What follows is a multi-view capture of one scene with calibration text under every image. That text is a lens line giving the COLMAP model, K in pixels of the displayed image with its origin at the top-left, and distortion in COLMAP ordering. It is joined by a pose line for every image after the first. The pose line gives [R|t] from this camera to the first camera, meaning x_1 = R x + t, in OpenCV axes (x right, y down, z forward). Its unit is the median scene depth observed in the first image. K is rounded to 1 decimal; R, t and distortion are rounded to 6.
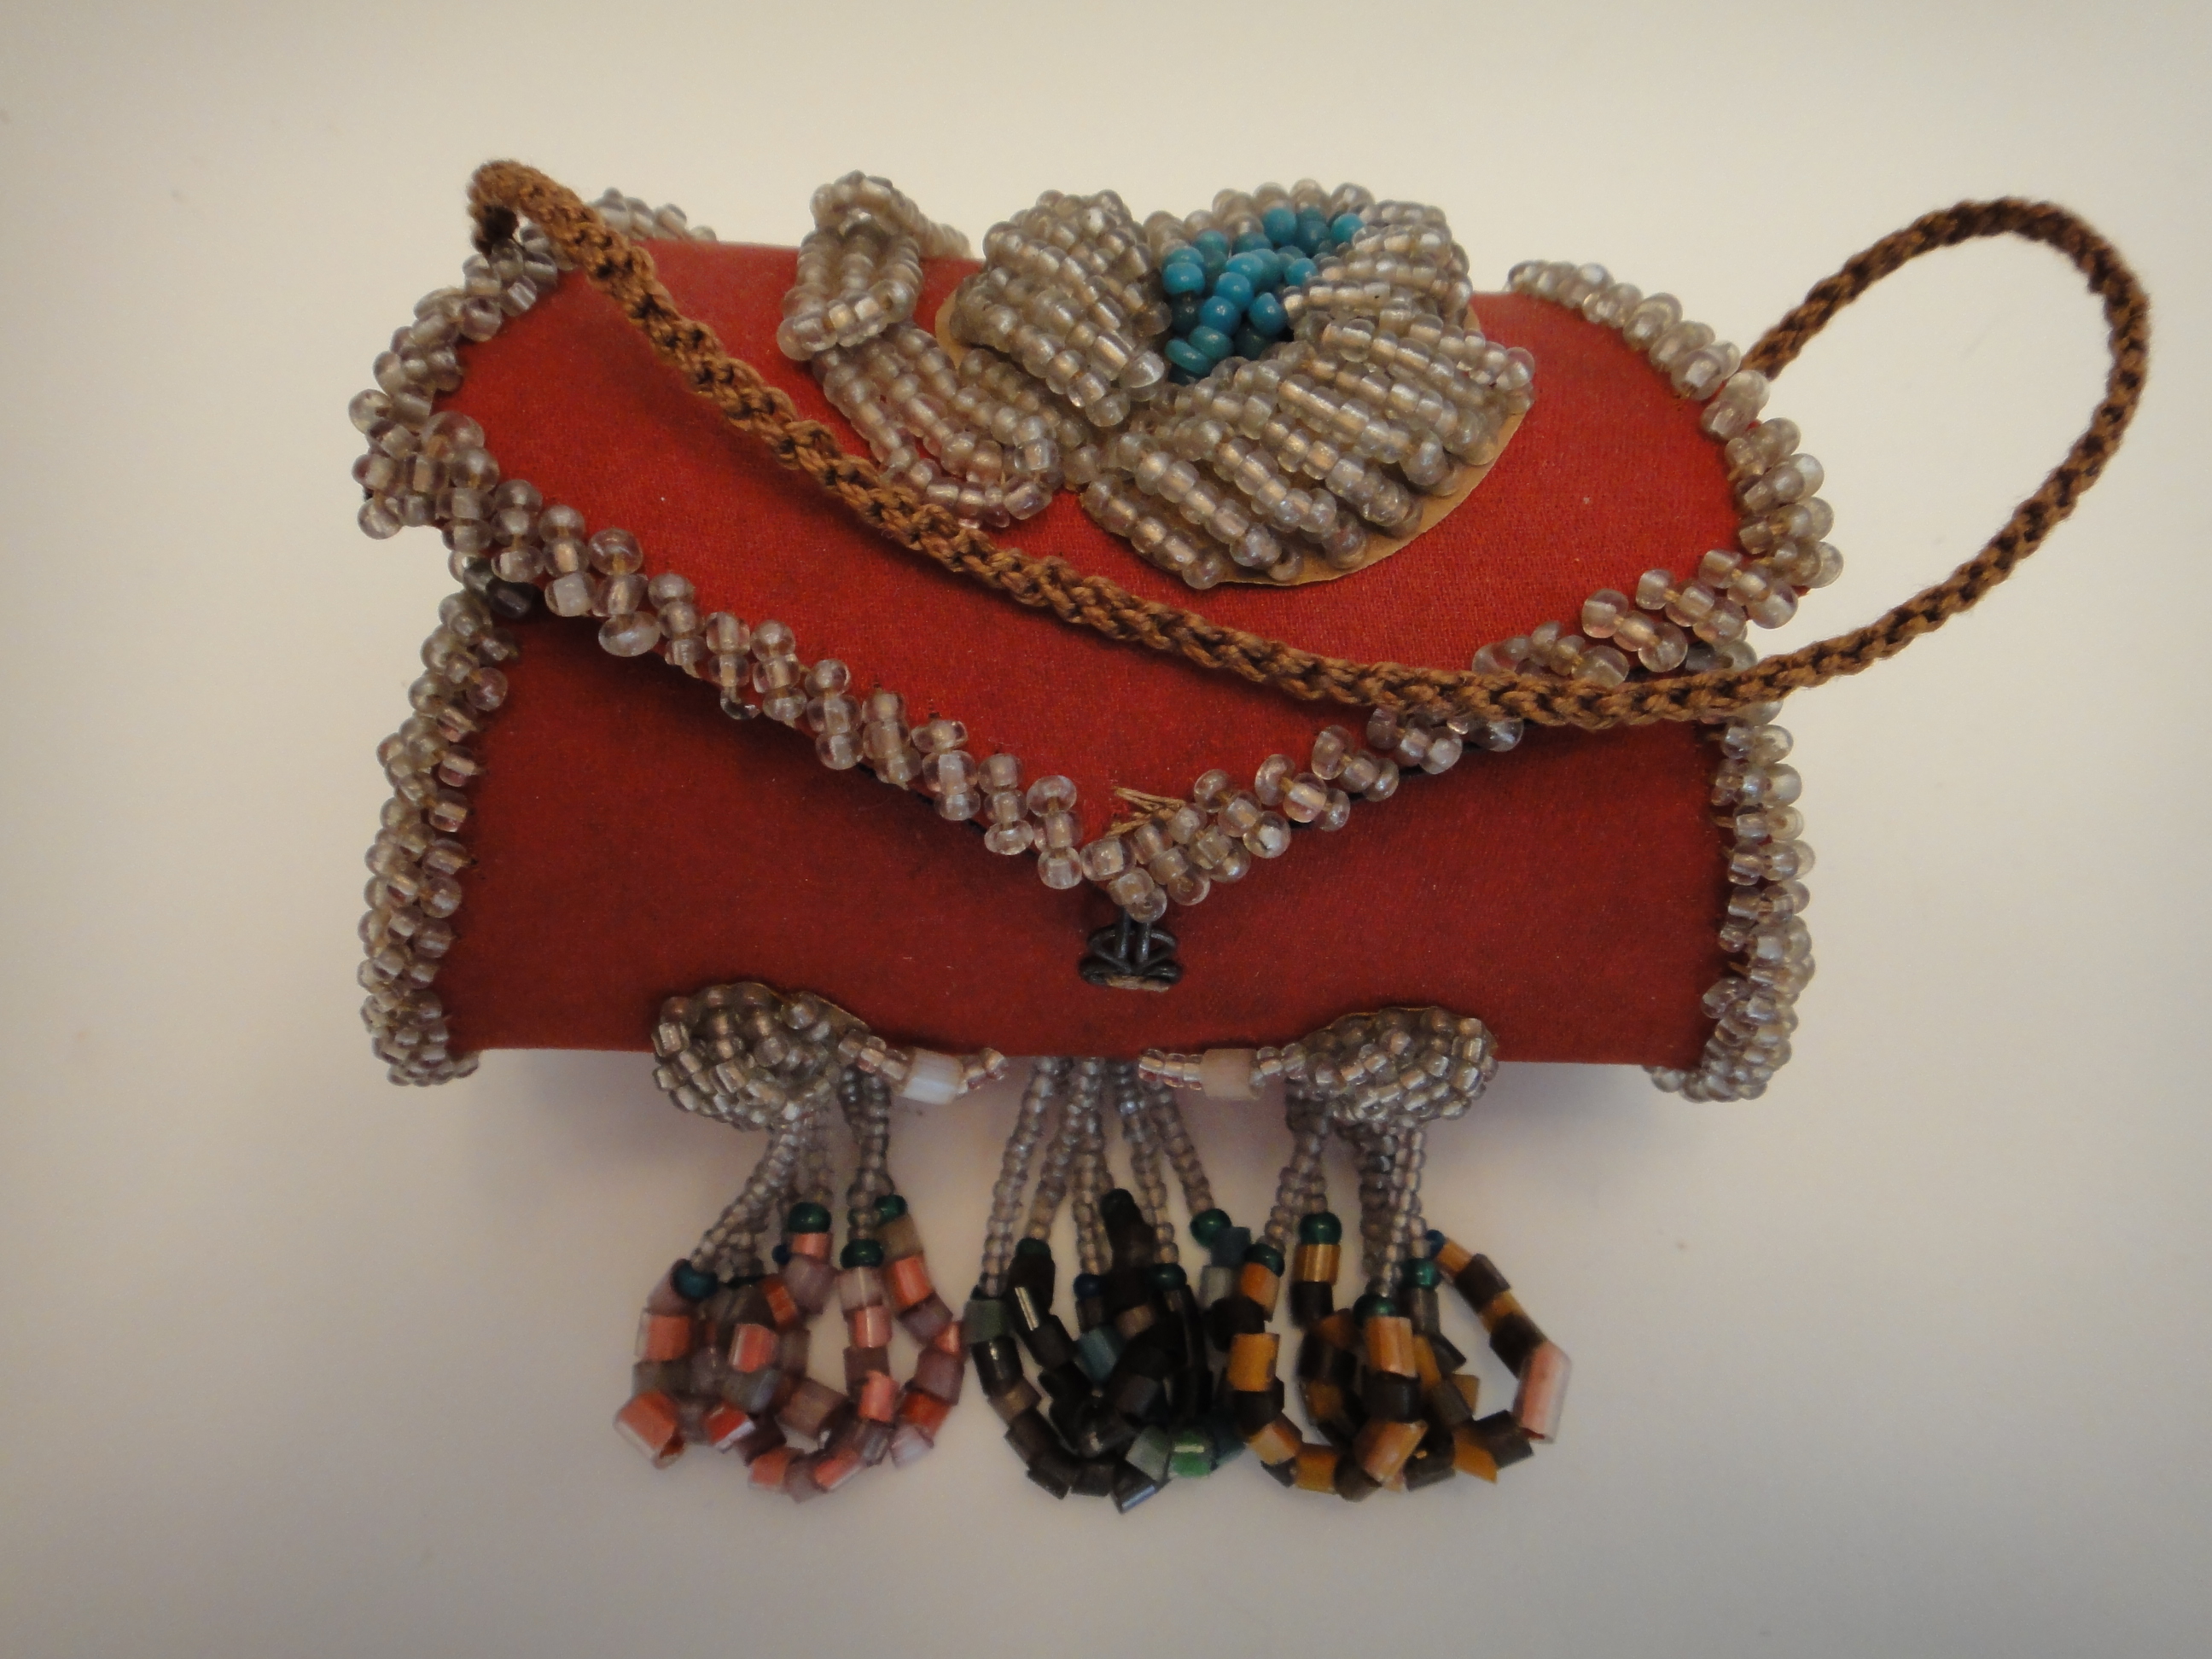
lens RADIAL K [[1525.8, 0, 1105.1], [0, 1525.8, 836.5], [0, 0, 1]] dist [0.008057, -0.000175]
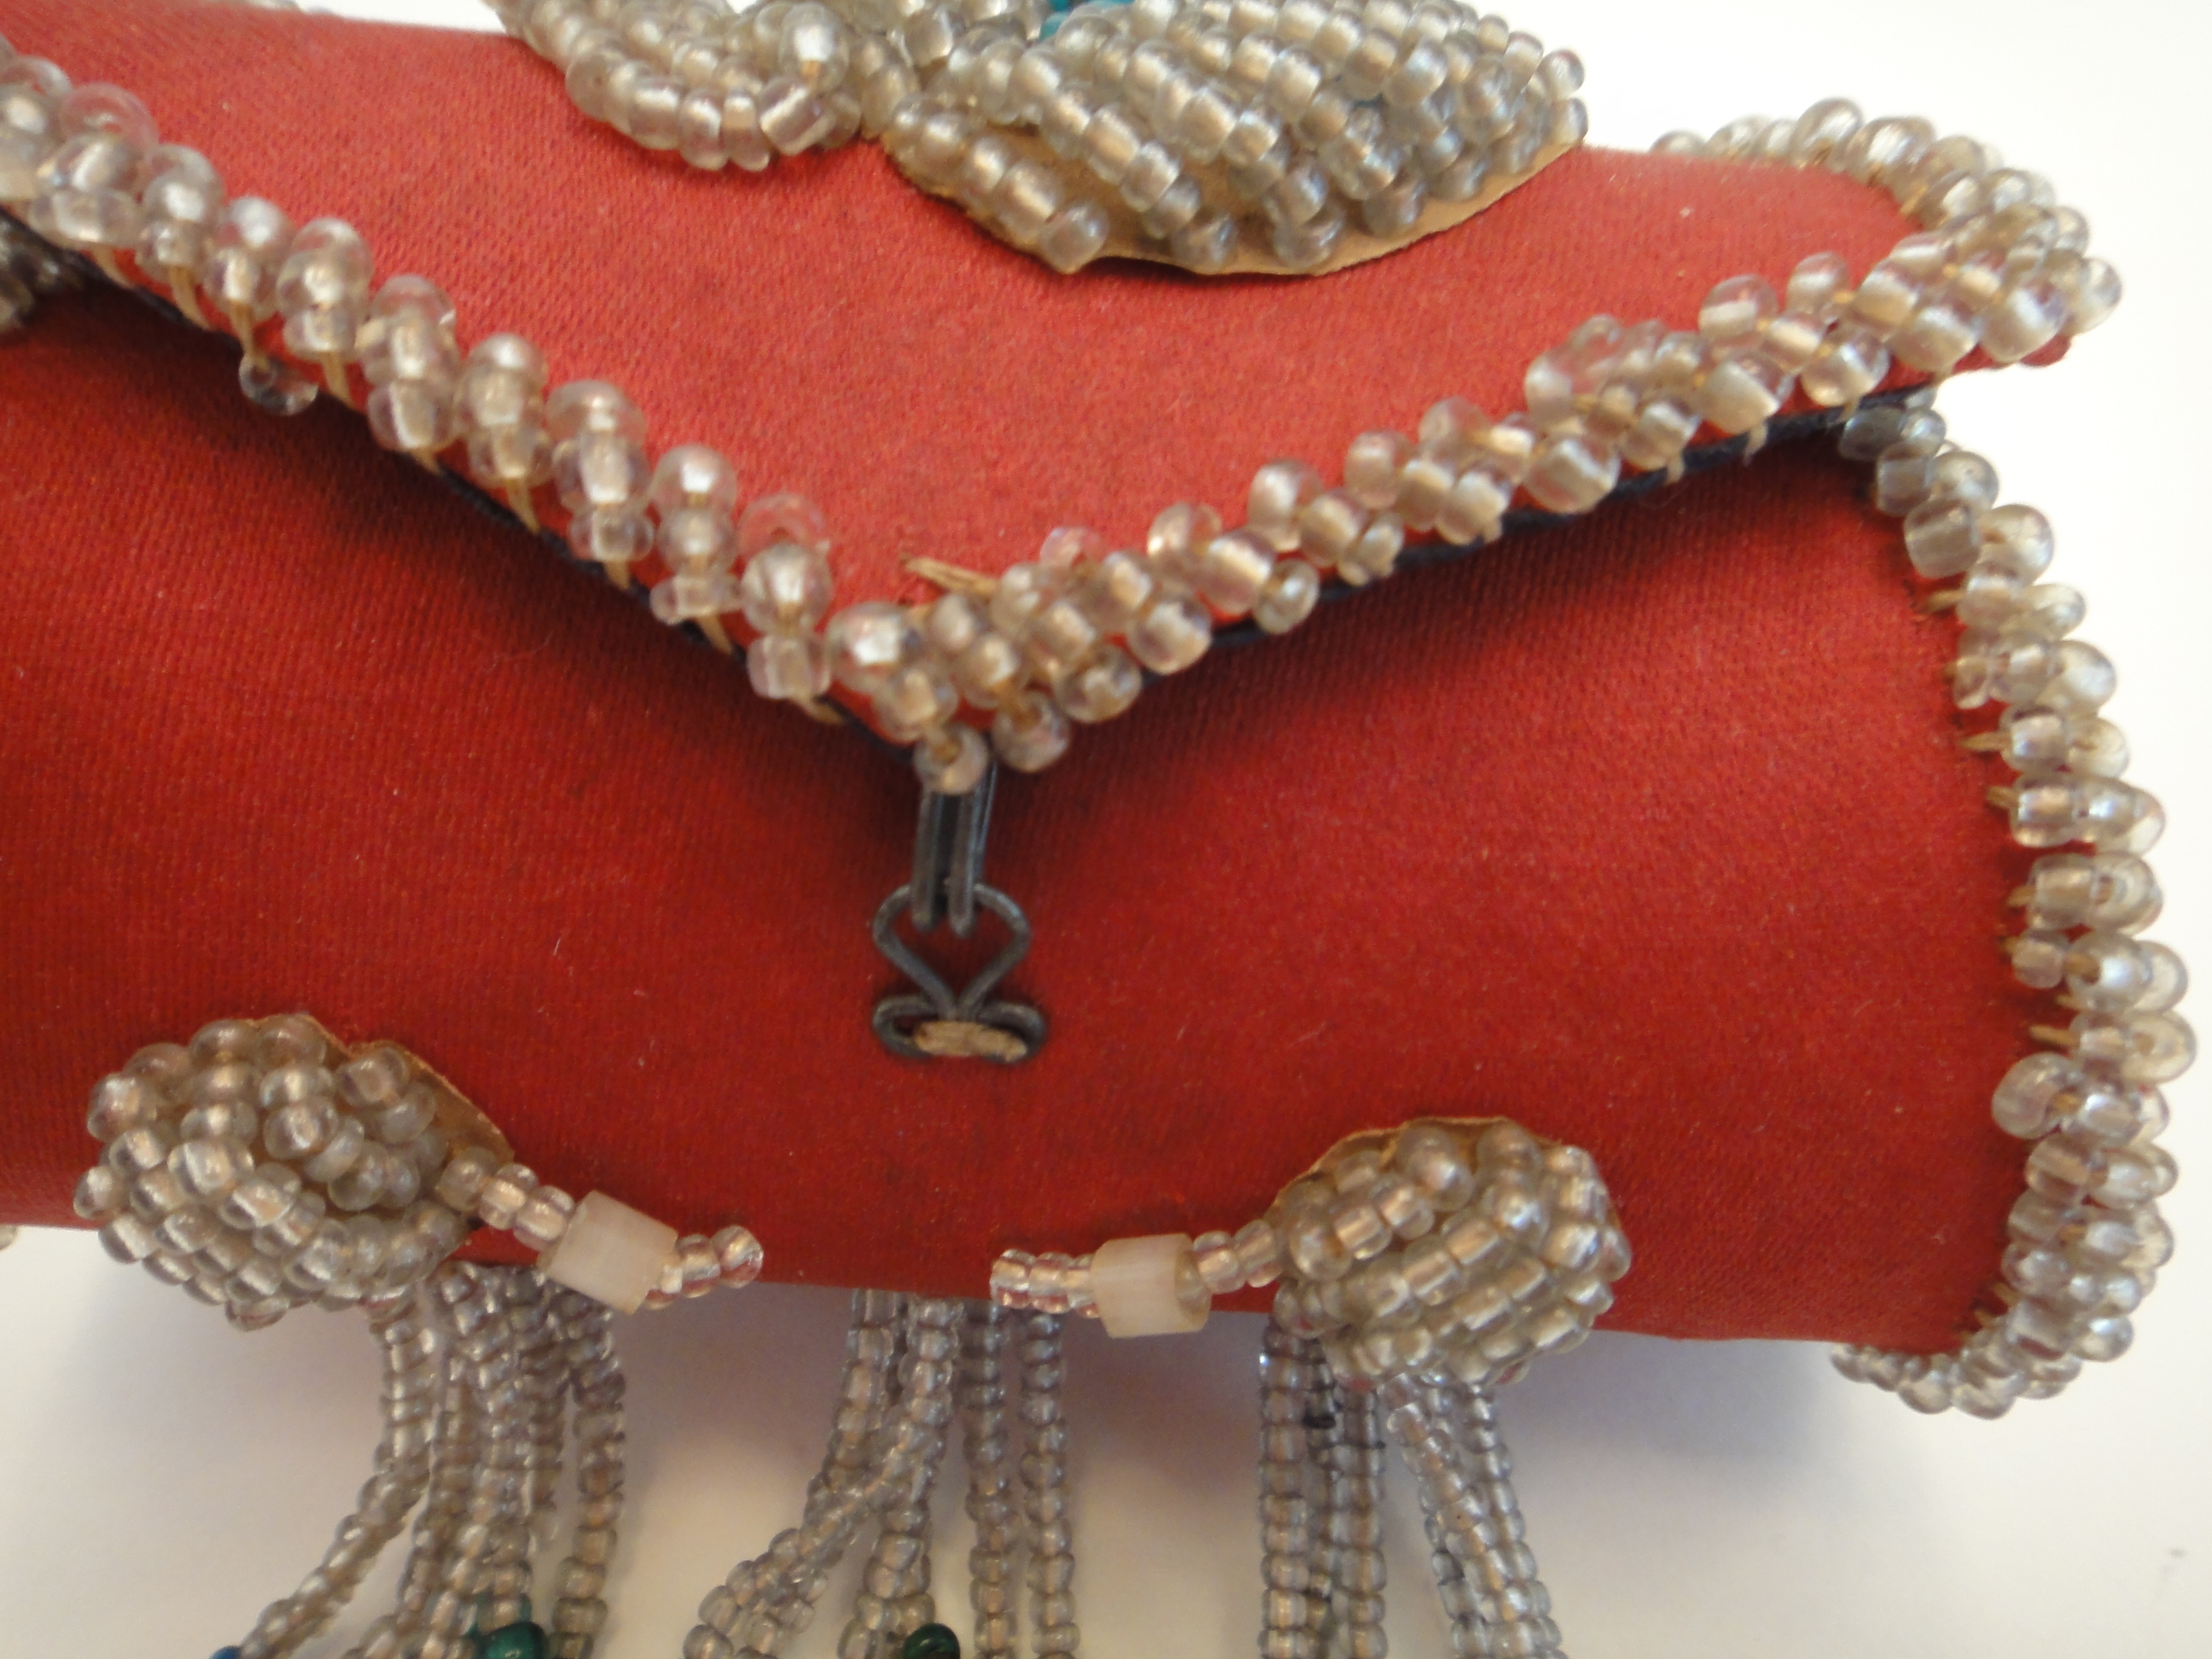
lens RADIAL K [[1525.8, 0, 1105.1], [0, 1525.8, 836.5], [0, 0, 1]] dist [0.008057, -0.000175]
pose [[0.998840, 0.025445, -0.040878, 0.094517], [-0.039741, 0.914986, -0.401523, 0.256856], [0.027187, 0.402682, 0.914936, 0.460600]]
